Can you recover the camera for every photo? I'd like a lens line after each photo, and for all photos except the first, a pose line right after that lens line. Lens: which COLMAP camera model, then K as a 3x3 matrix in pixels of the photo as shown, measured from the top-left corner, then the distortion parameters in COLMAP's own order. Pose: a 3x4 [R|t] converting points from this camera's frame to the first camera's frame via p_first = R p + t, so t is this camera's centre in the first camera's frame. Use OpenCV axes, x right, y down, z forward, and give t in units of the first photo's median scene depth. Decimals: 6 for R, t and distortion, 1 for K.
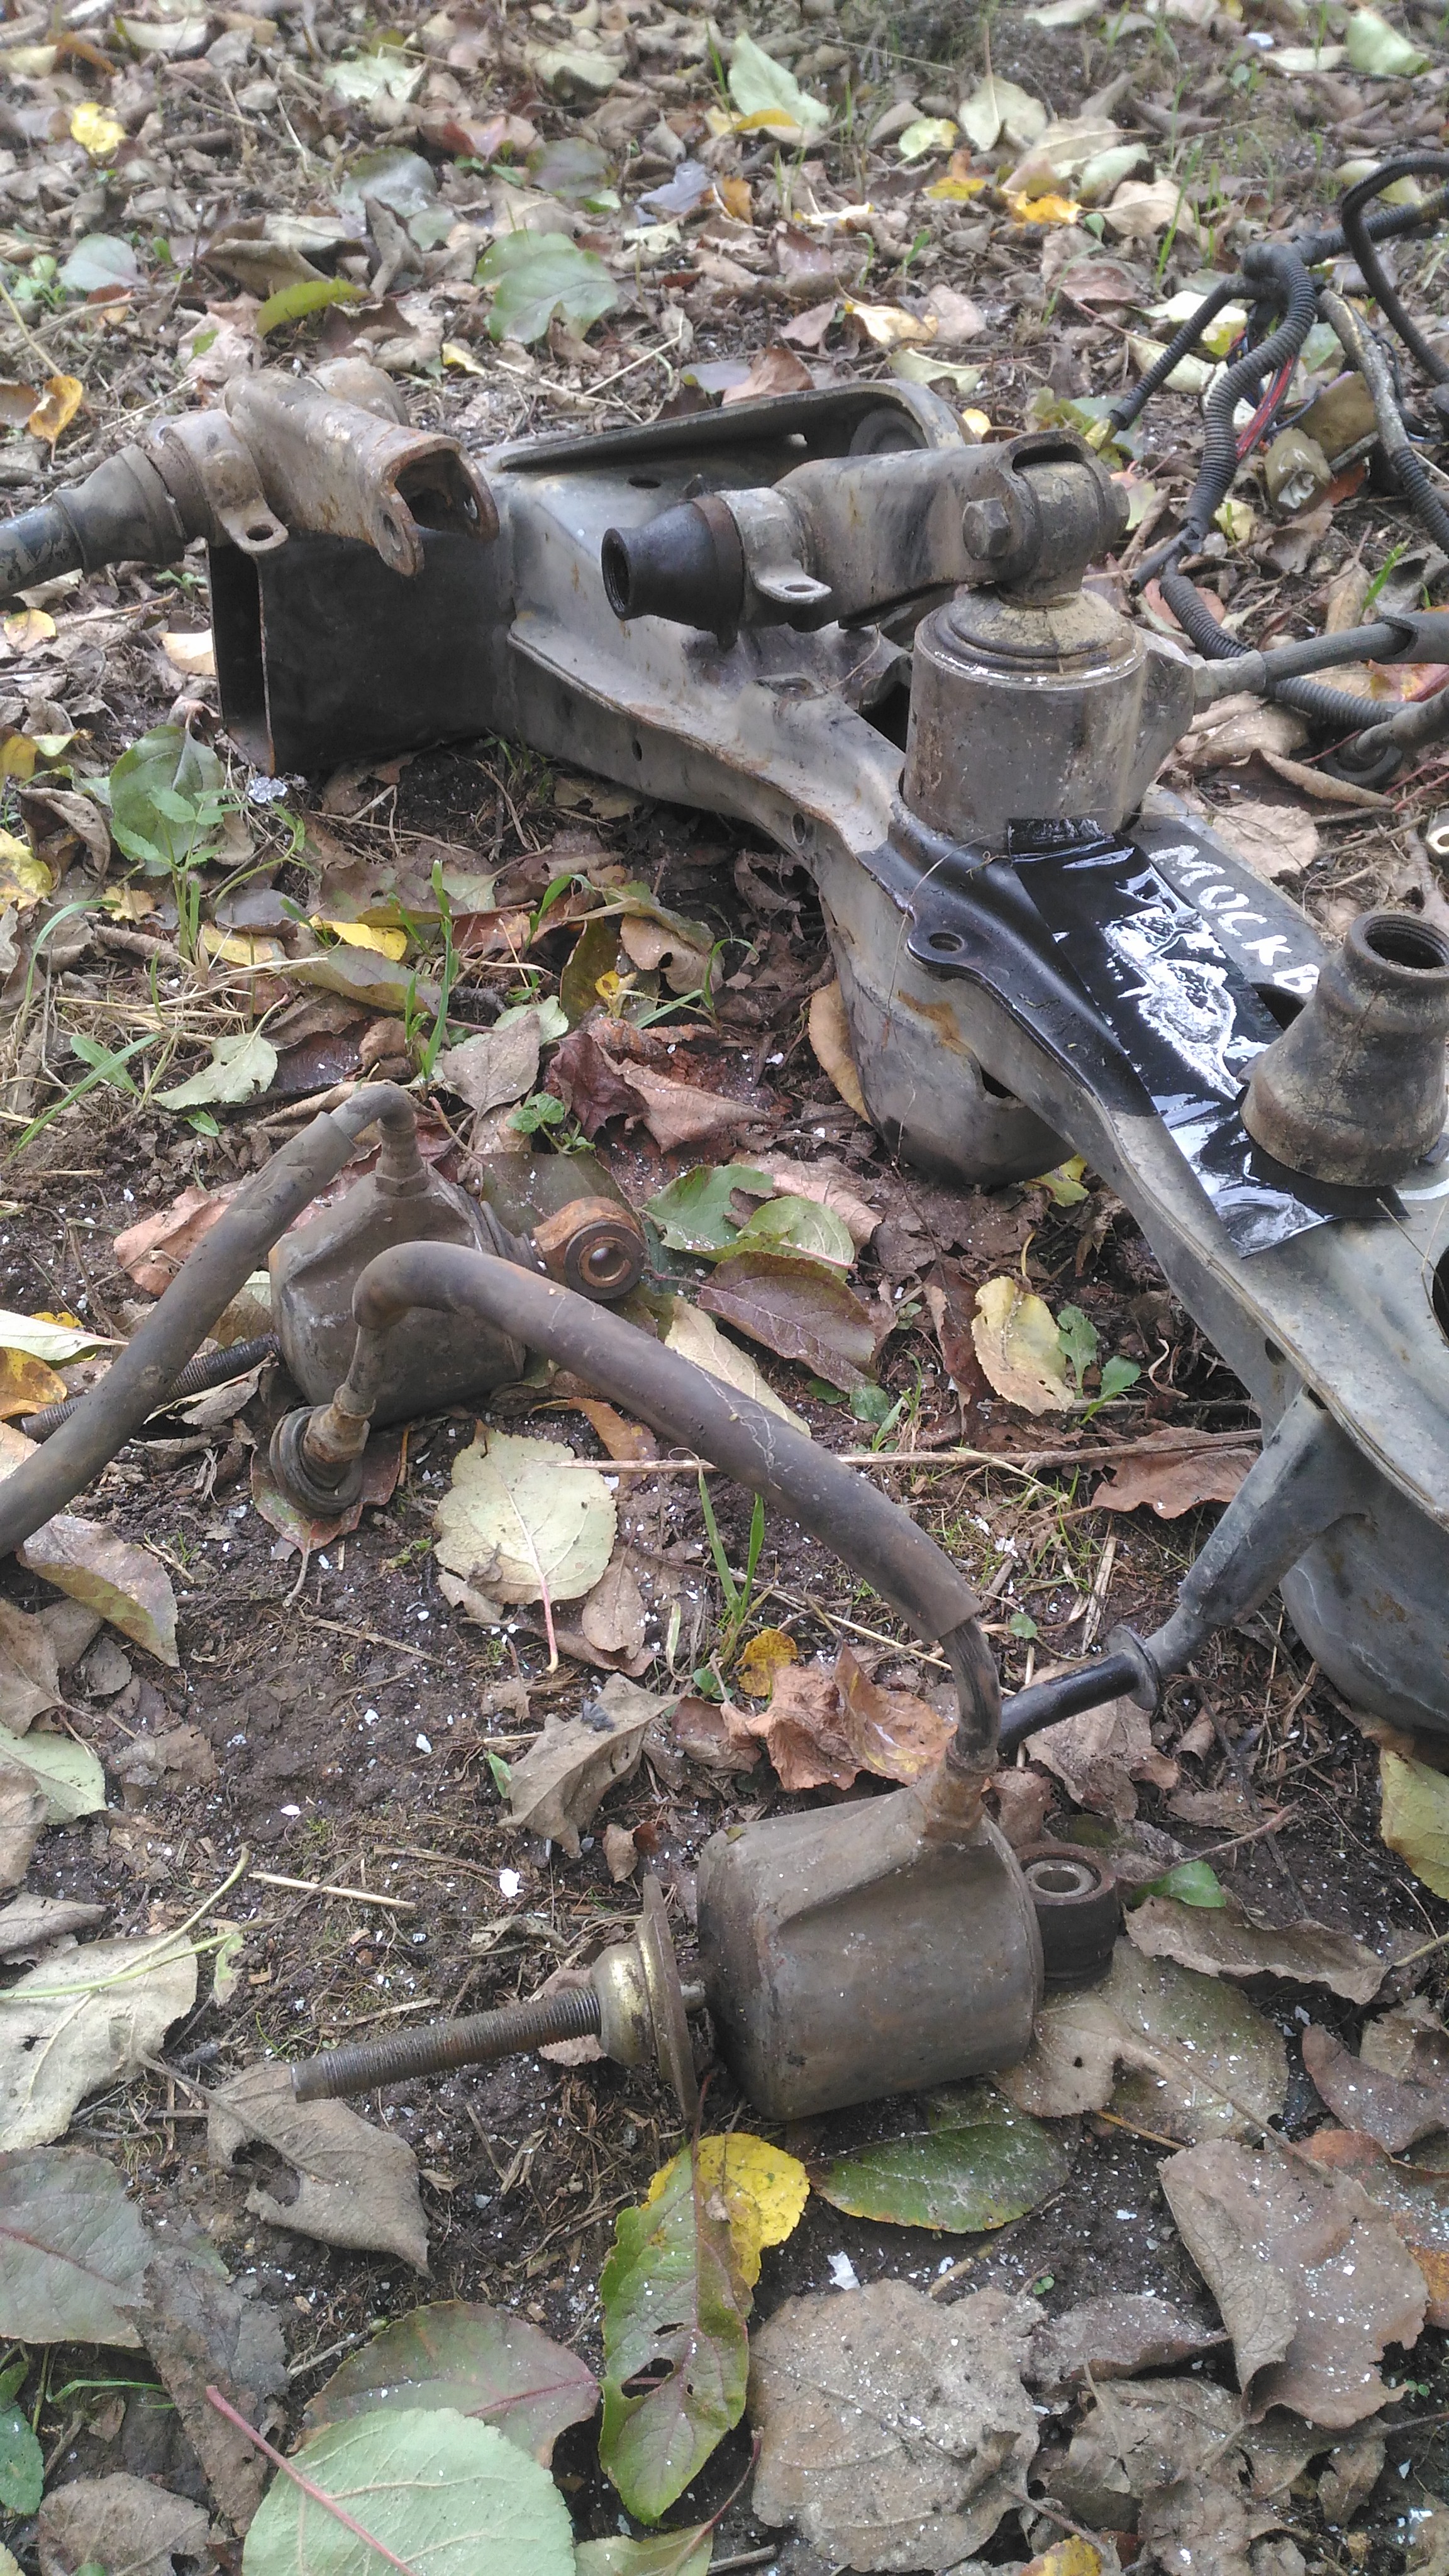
lens RADIAL K [[2141.9, 0, 720.2], [0, 2141.9, 1271.0], [0, 0, 1]] dist [0.071062, -0.162044]
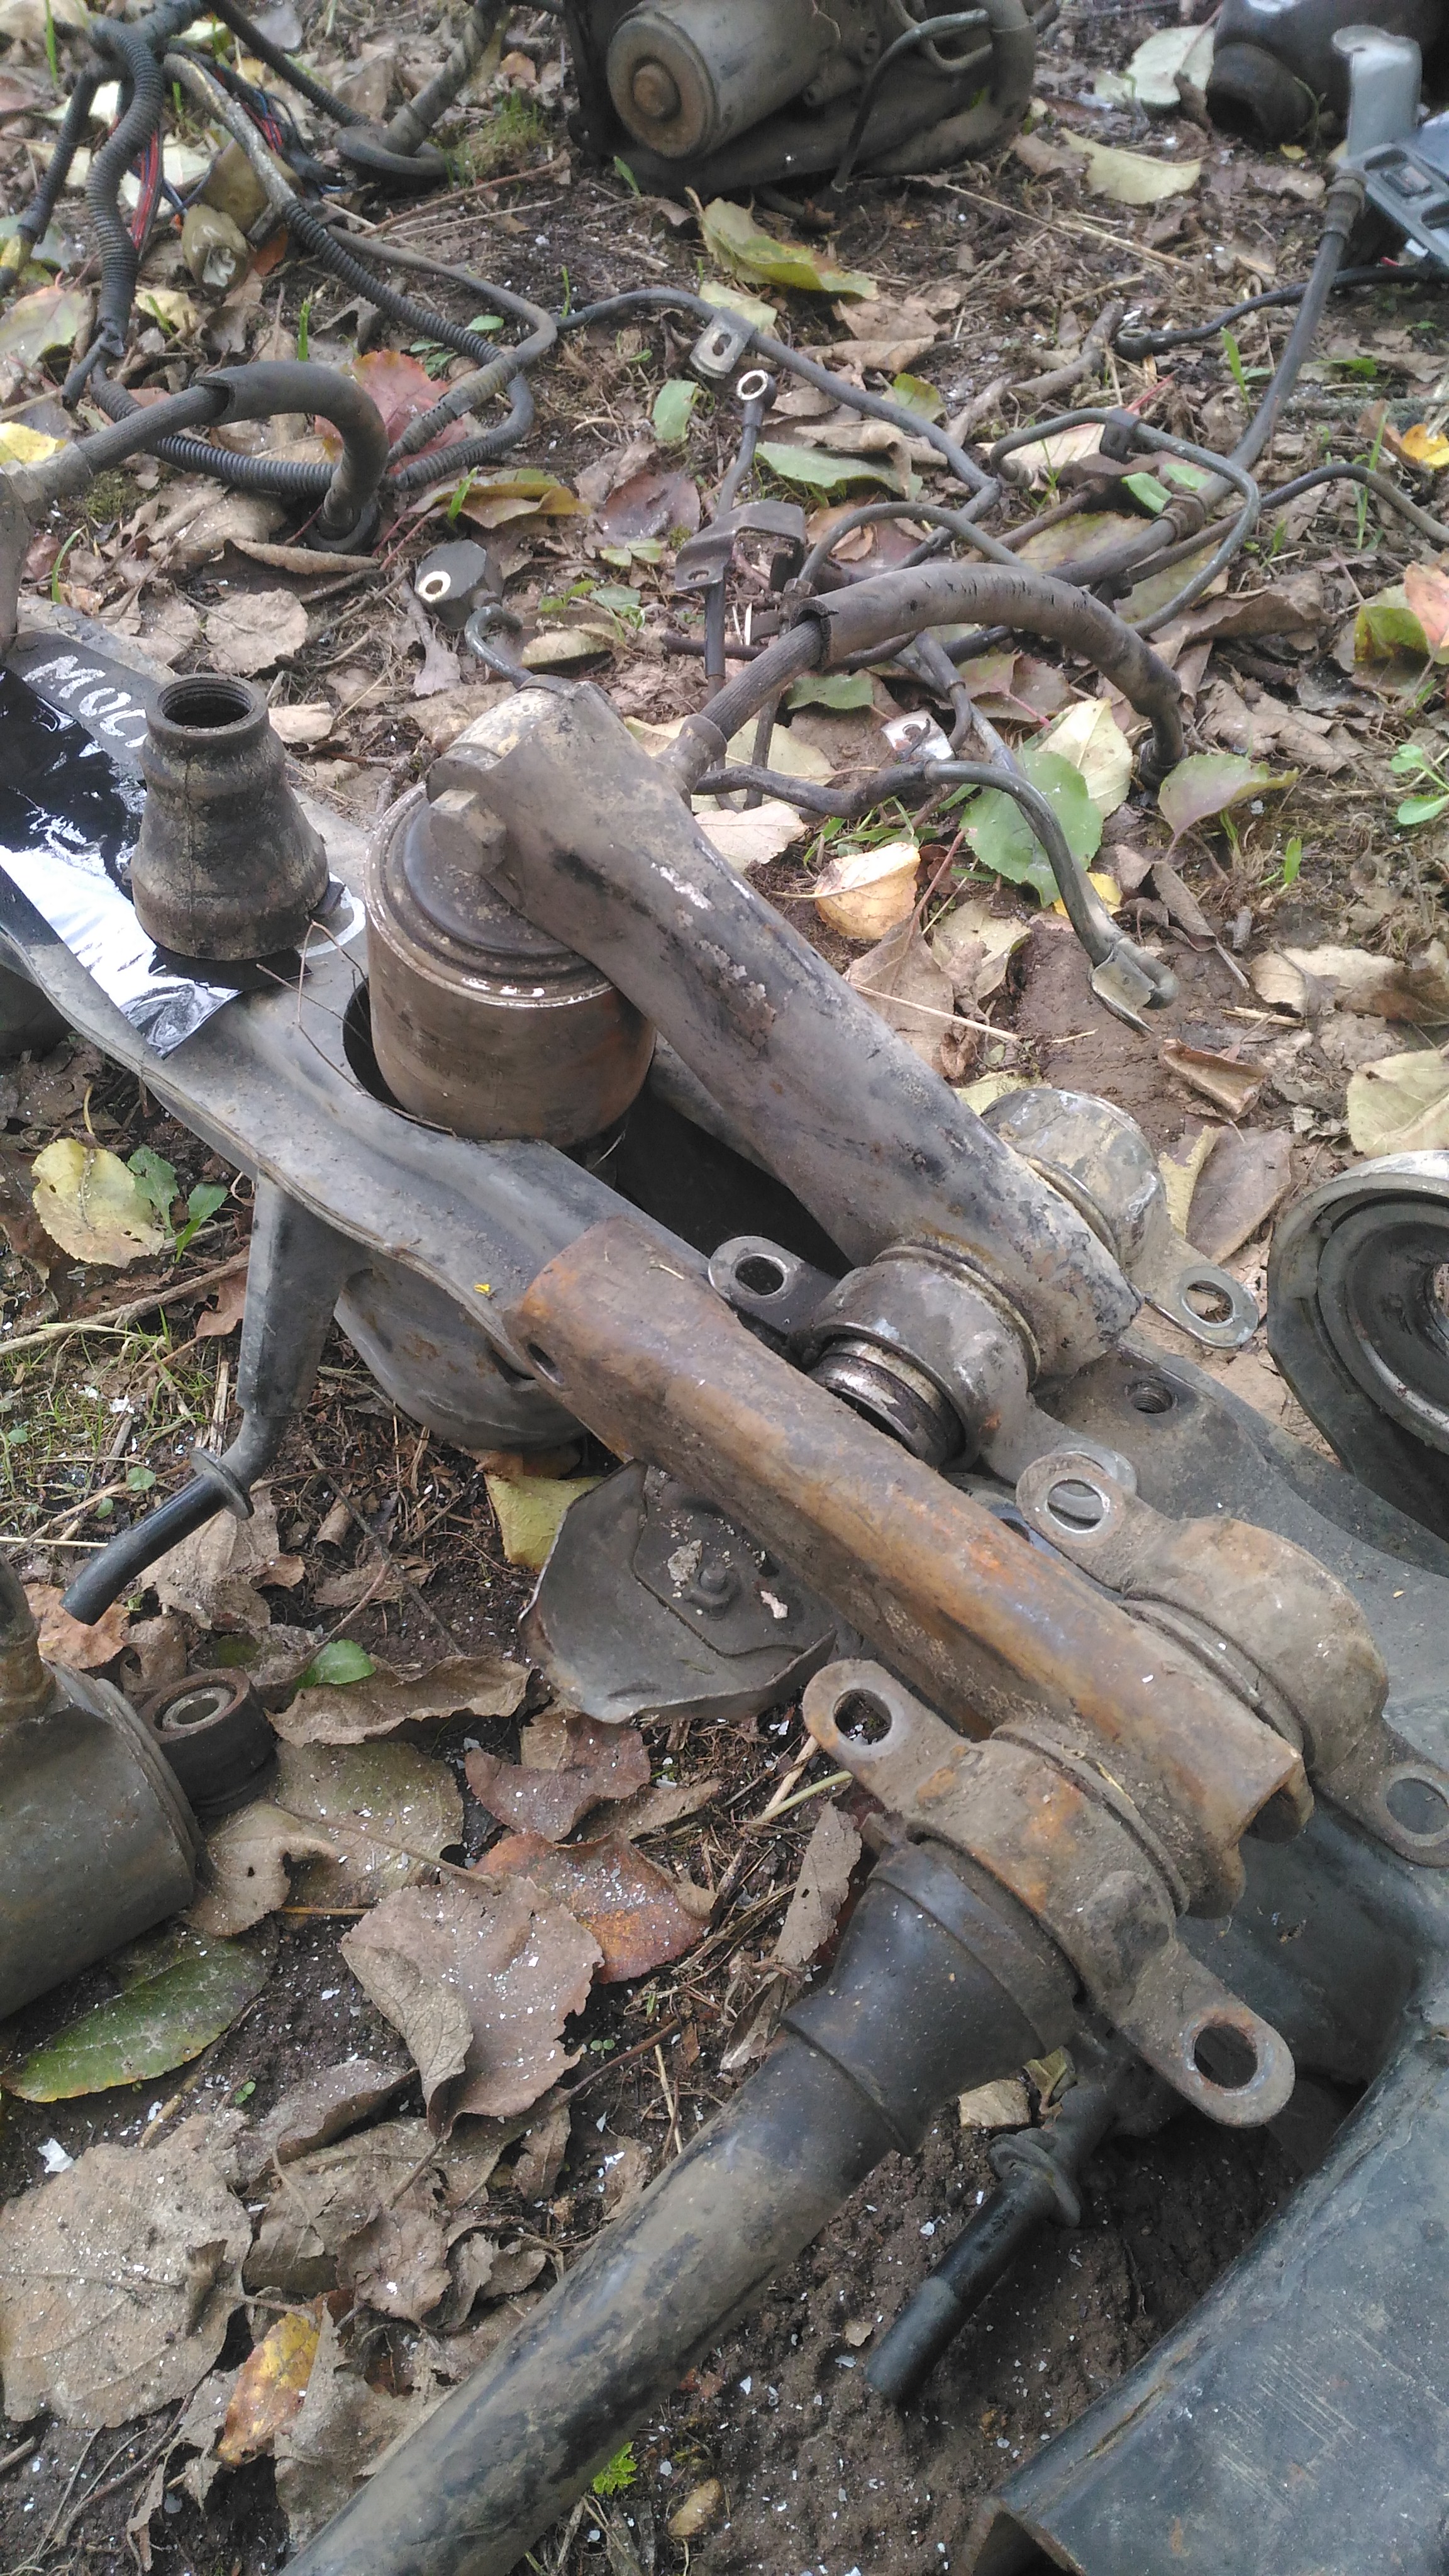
lens RADIAL K [[2141.4, 0, 724.5], [0, 2141.4, 1288.0], [0, 0, 1]] dist [0.059956, -0.155575]
pose [[0.922587, -0.312110, 0.226761, 0.210092], [0.292831, 0.949213, 0.115088, 0.052223], [-0.251165, -0.039776, 0.967127, -0.016797]]
